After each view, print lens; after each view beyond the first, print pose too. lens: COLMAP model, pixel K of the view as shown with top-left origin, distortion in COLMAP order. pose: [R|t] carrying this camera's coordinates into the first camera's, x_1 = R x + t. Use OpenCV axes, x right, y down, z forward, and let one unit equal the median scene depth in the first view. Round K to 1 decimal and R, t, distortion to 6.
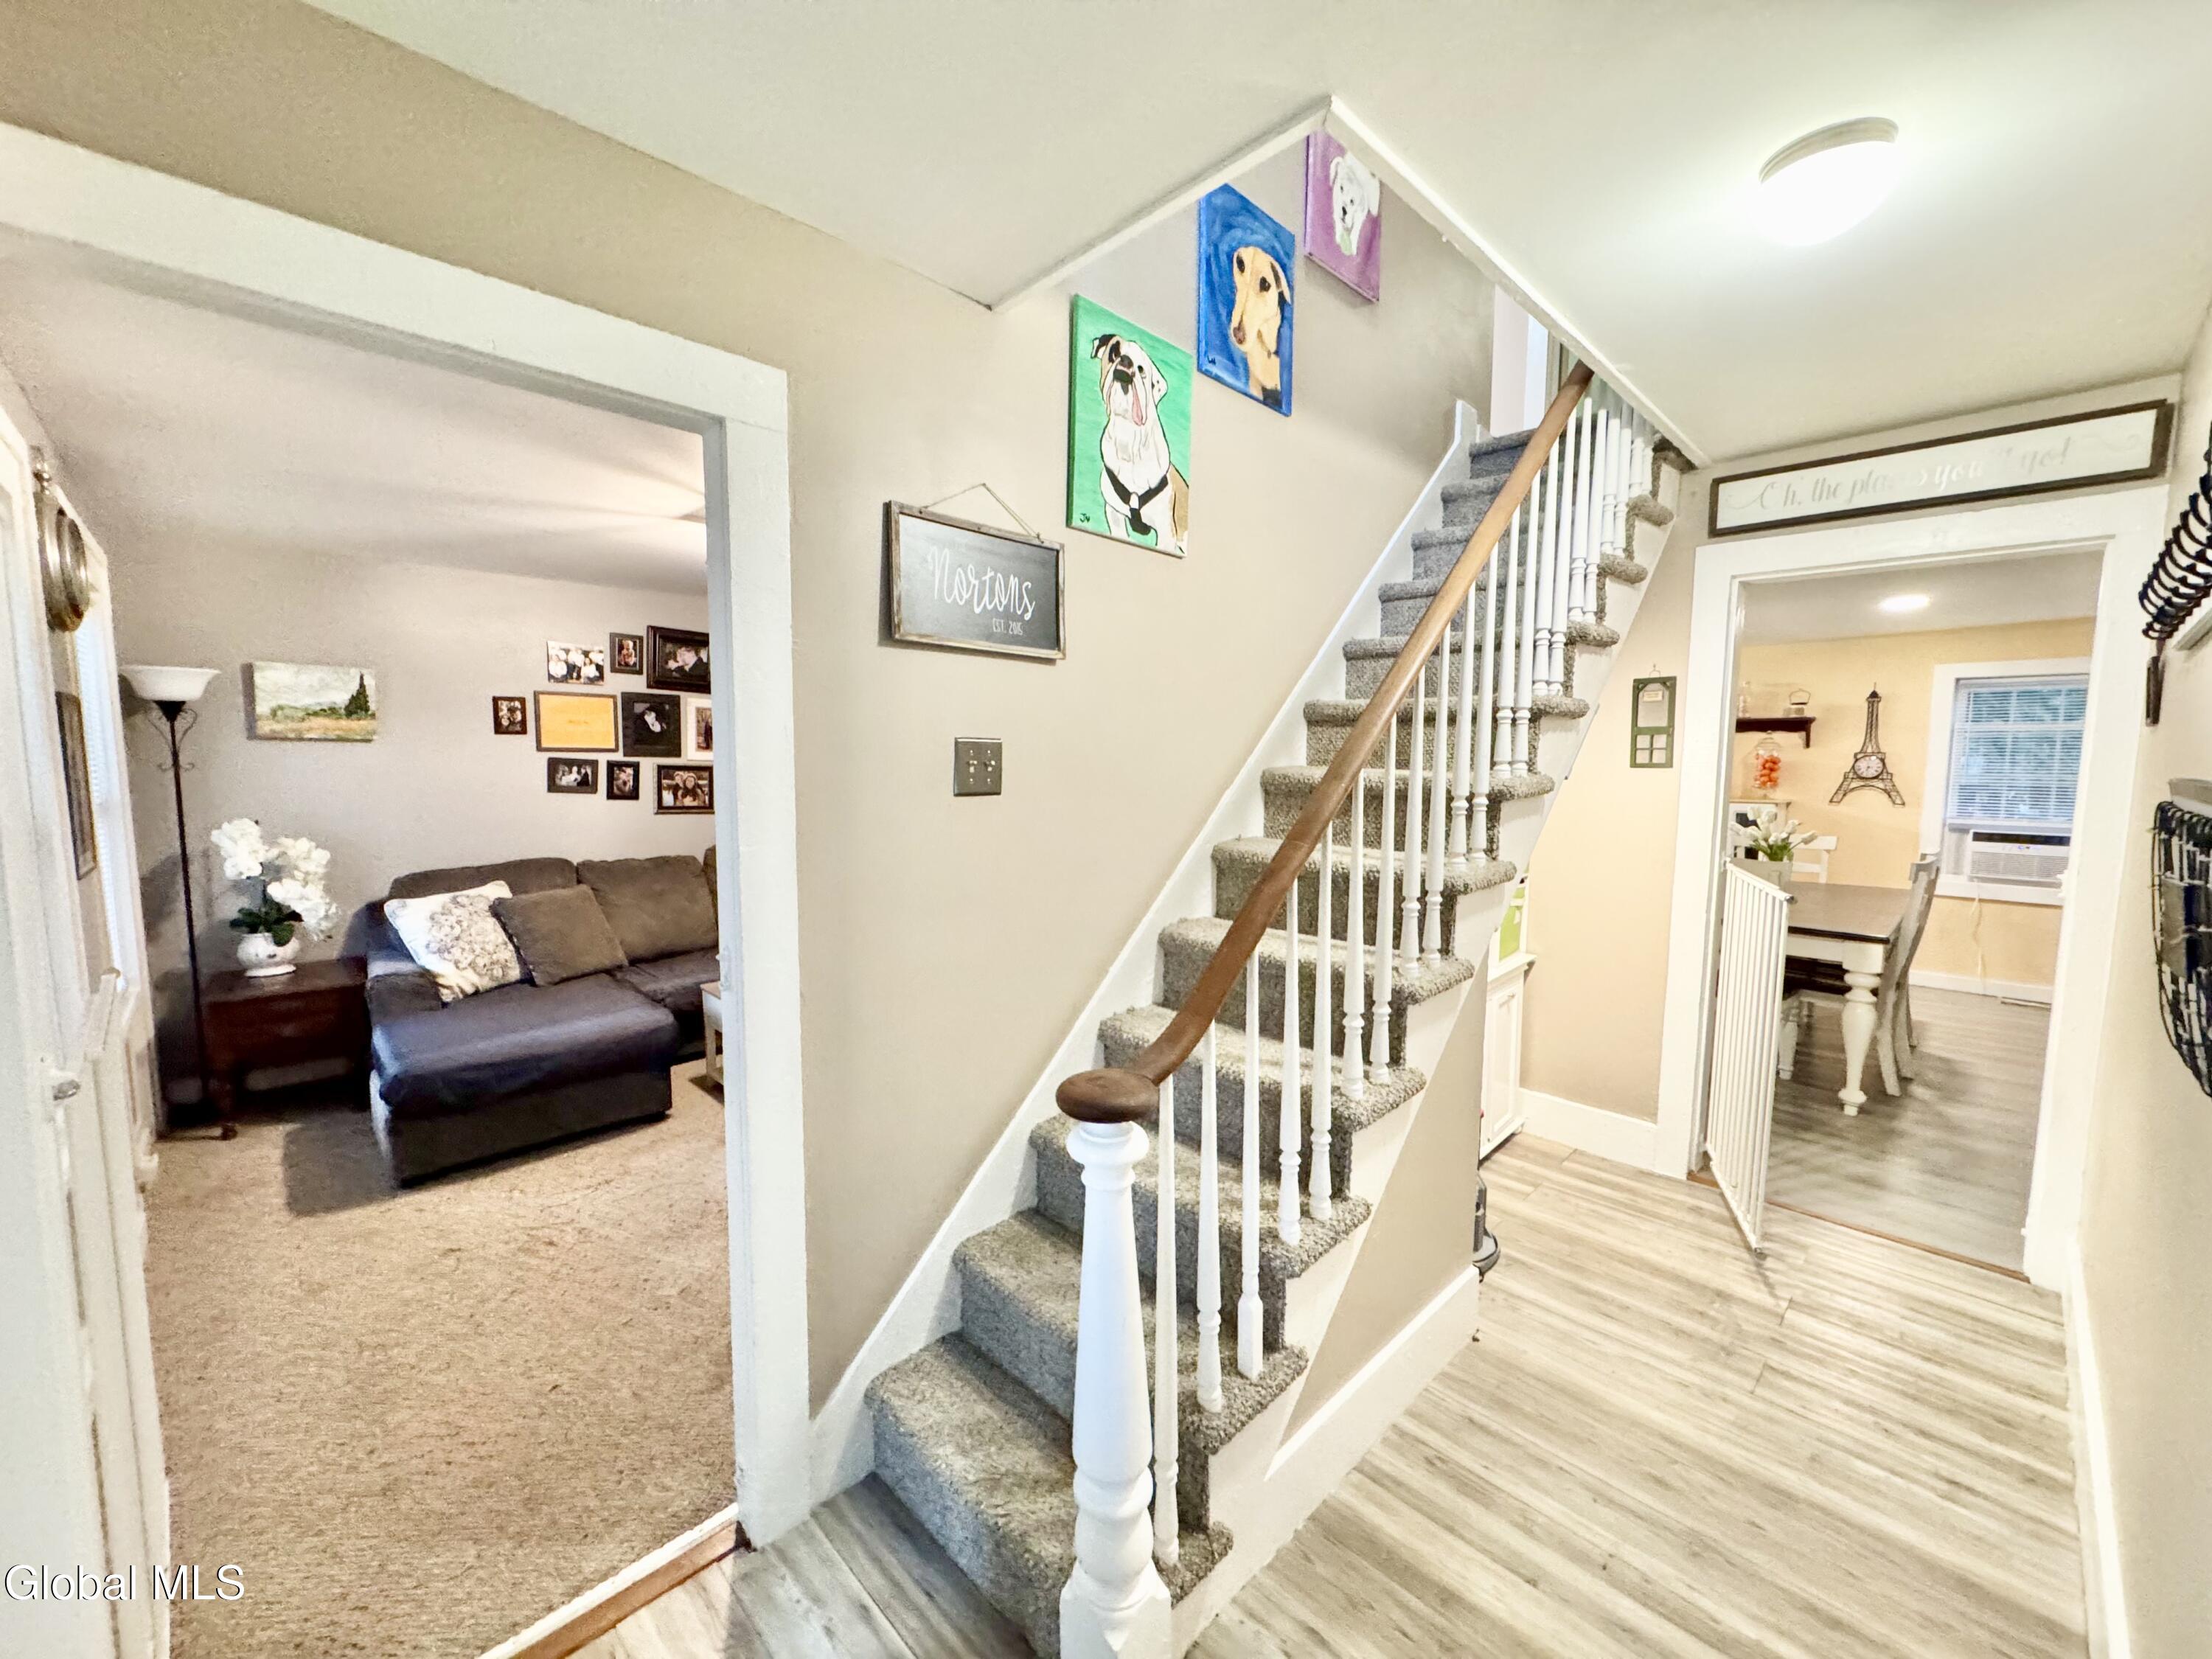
lens RADIAL K [[877.1, 0, 1106.0], [0, 877.1, 829.5], [0, 0, 1]] dist [0.001132, -0.000241]
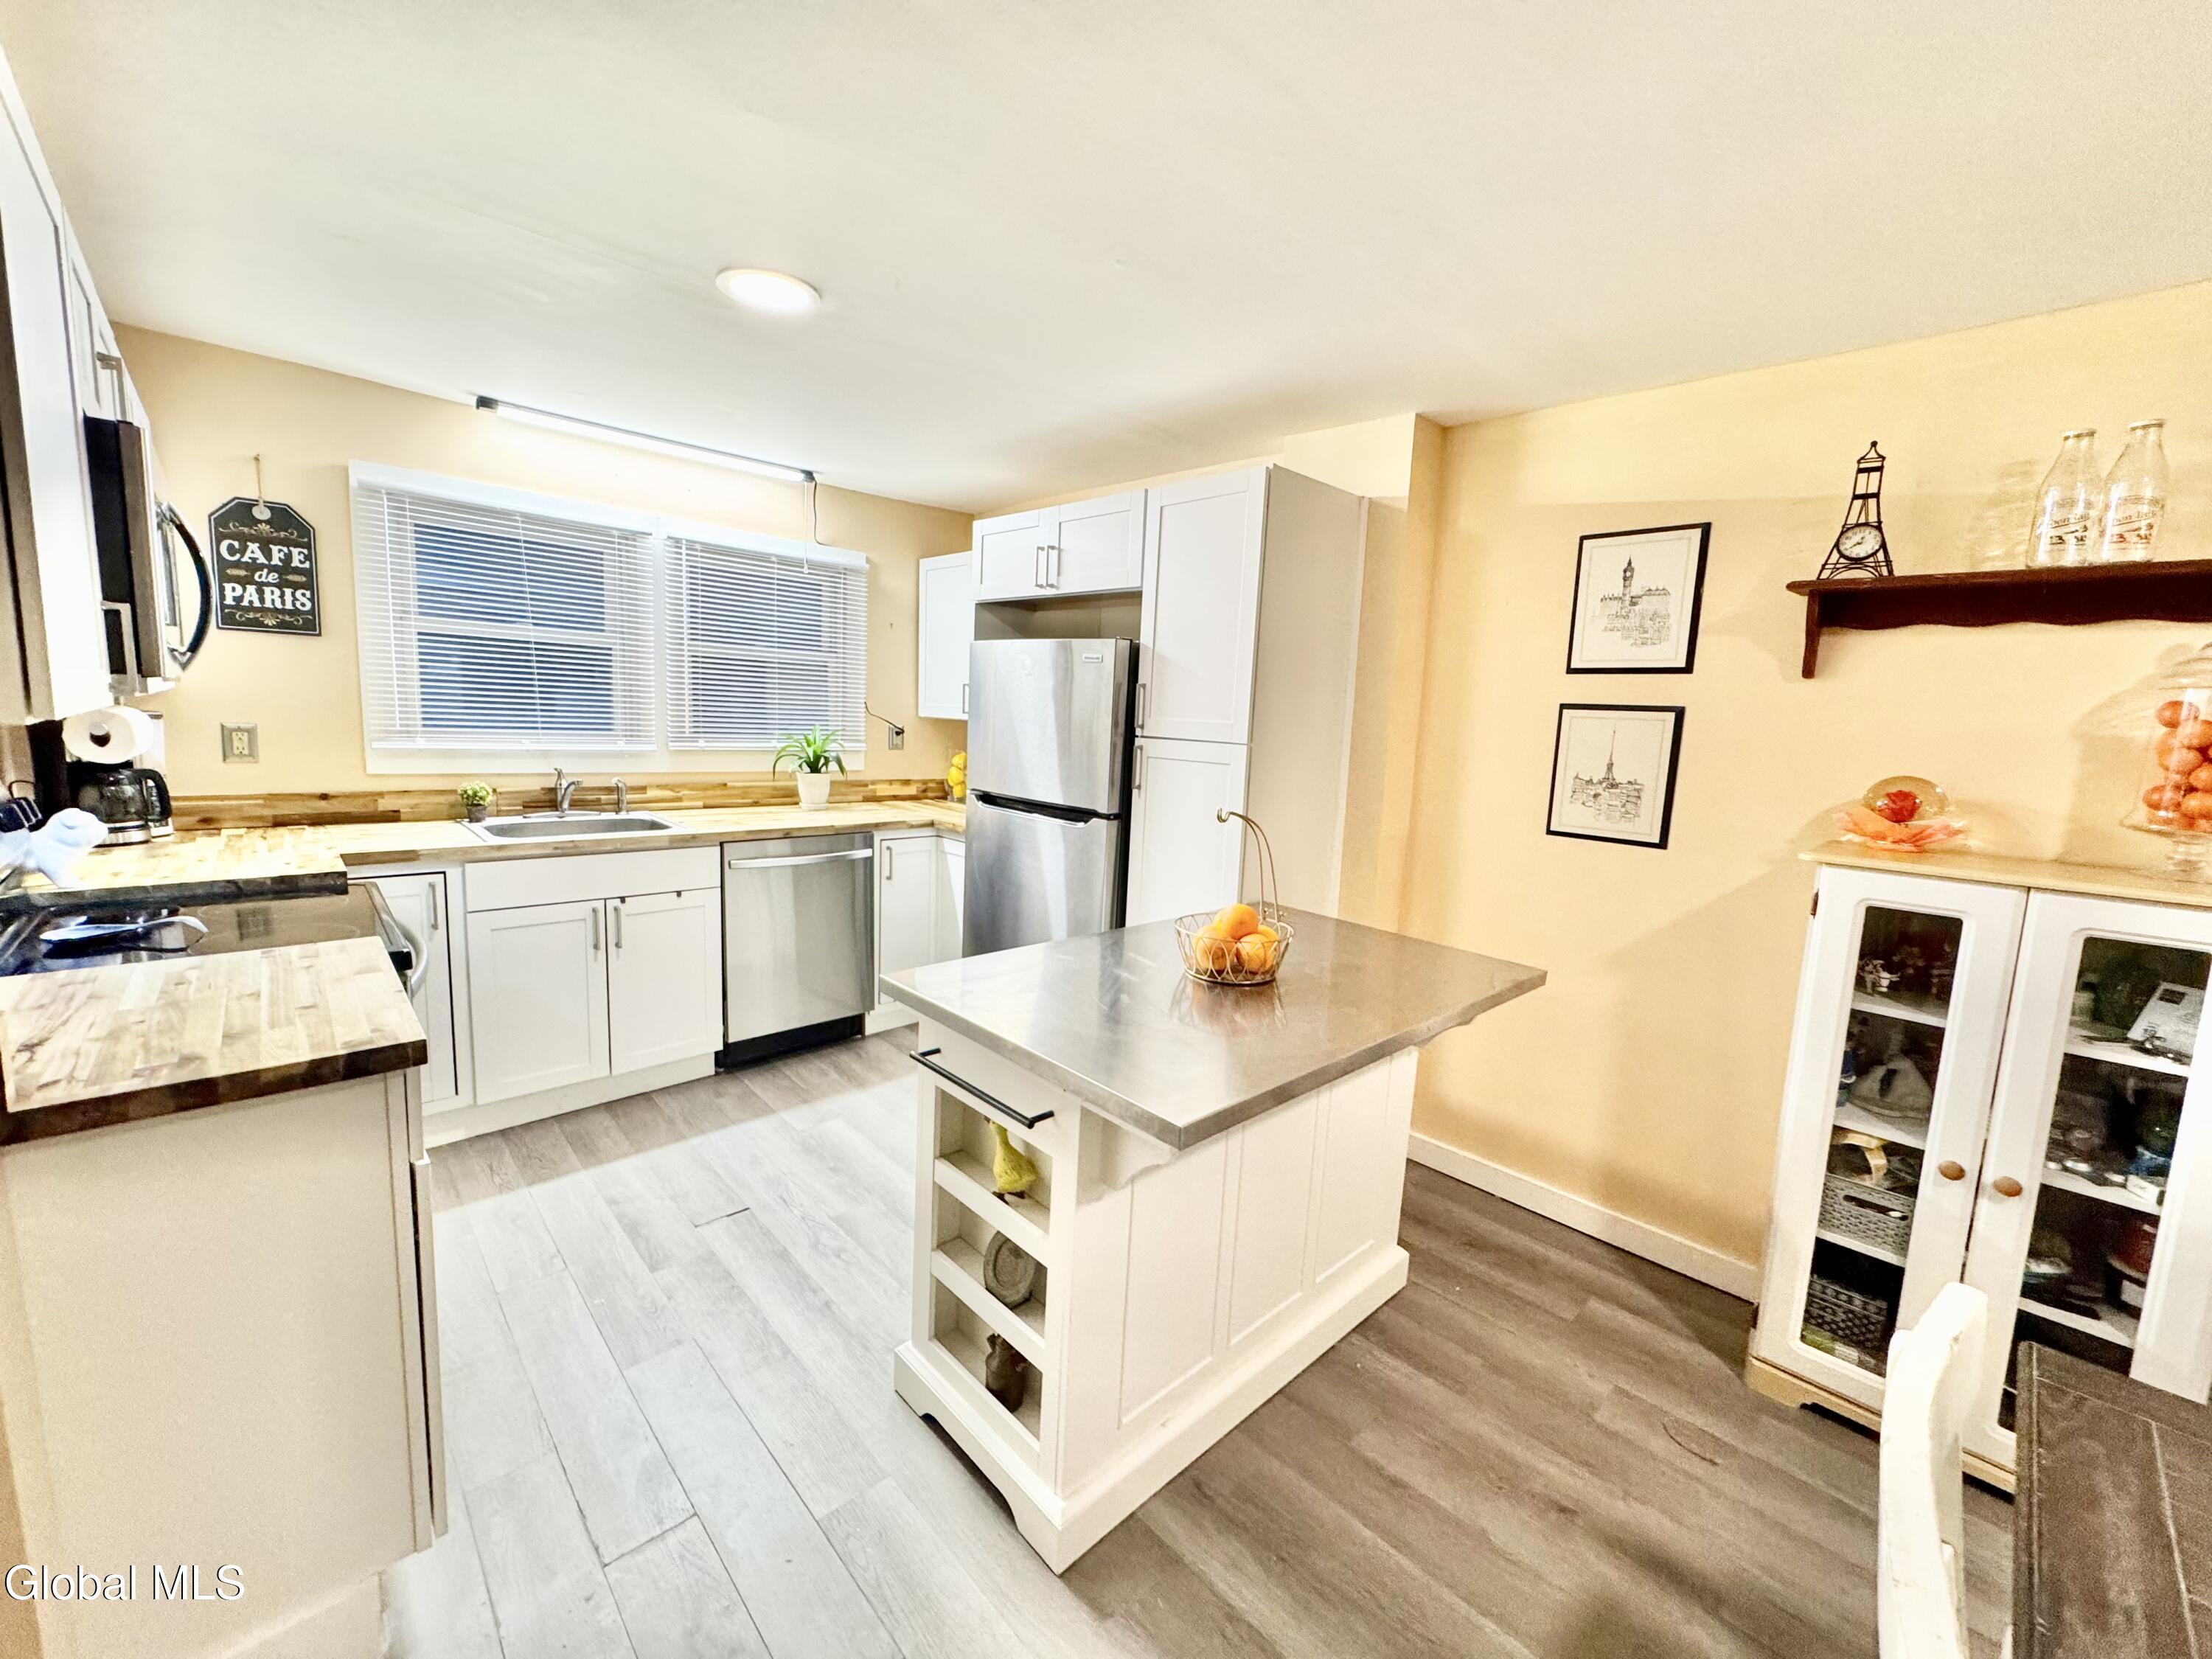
lens RADIAL K [[880.9, 0, 1104.0], [0, 880.9, 829.8], [0, 0, 1]] dist [-0.001139, 0.000291]
pose [[0.999597, 0.028177, -0.003578, 0.662679], [-0.027910, 0.997785, 0.060386, -0.086056], [0.005271, -0.060262, 0.998169, 1.137295]]
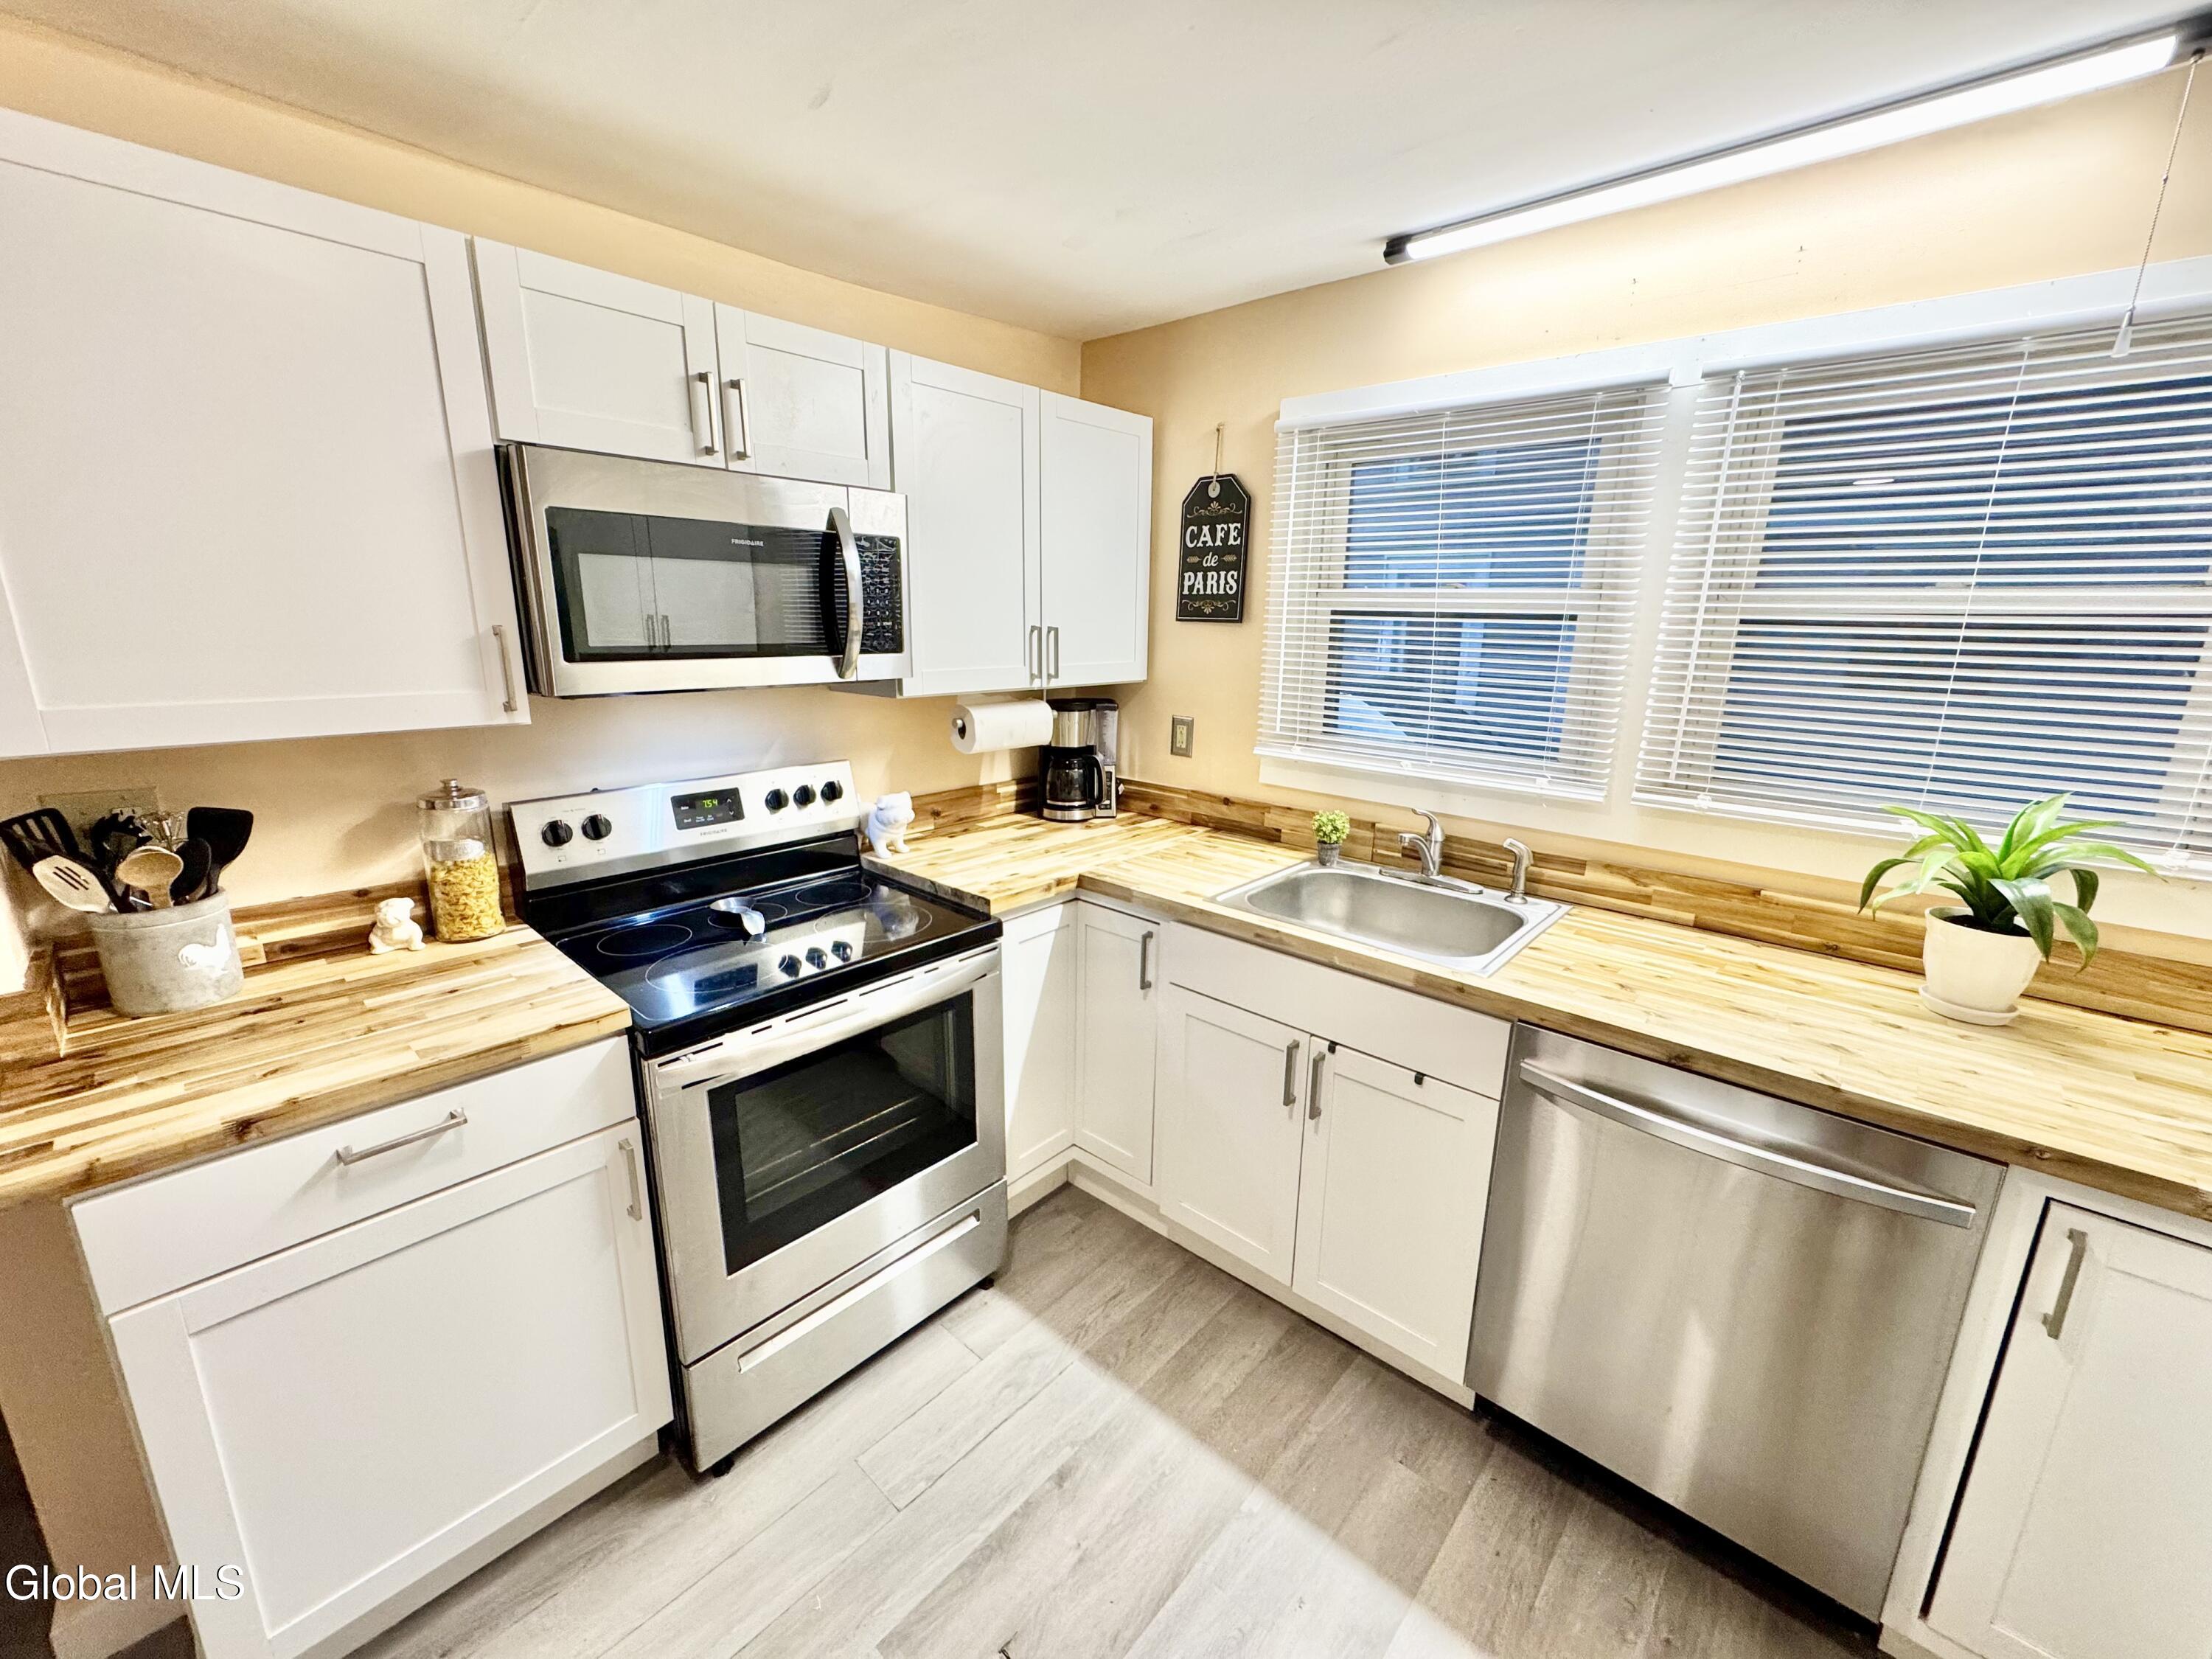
lens RADIAL K [[885.4, 0, 1101.4], [0, 885.4, 830.0], [0, 0, 1]] dist [-0.002680, 0.000383]
pose [[0.060741, 0.216896, -0.974303, 0.660006], [-0.089018, 0.973393, 0.211144, -0.159192], [0.994176, 0.073905, 0.078432, 1.694979]]
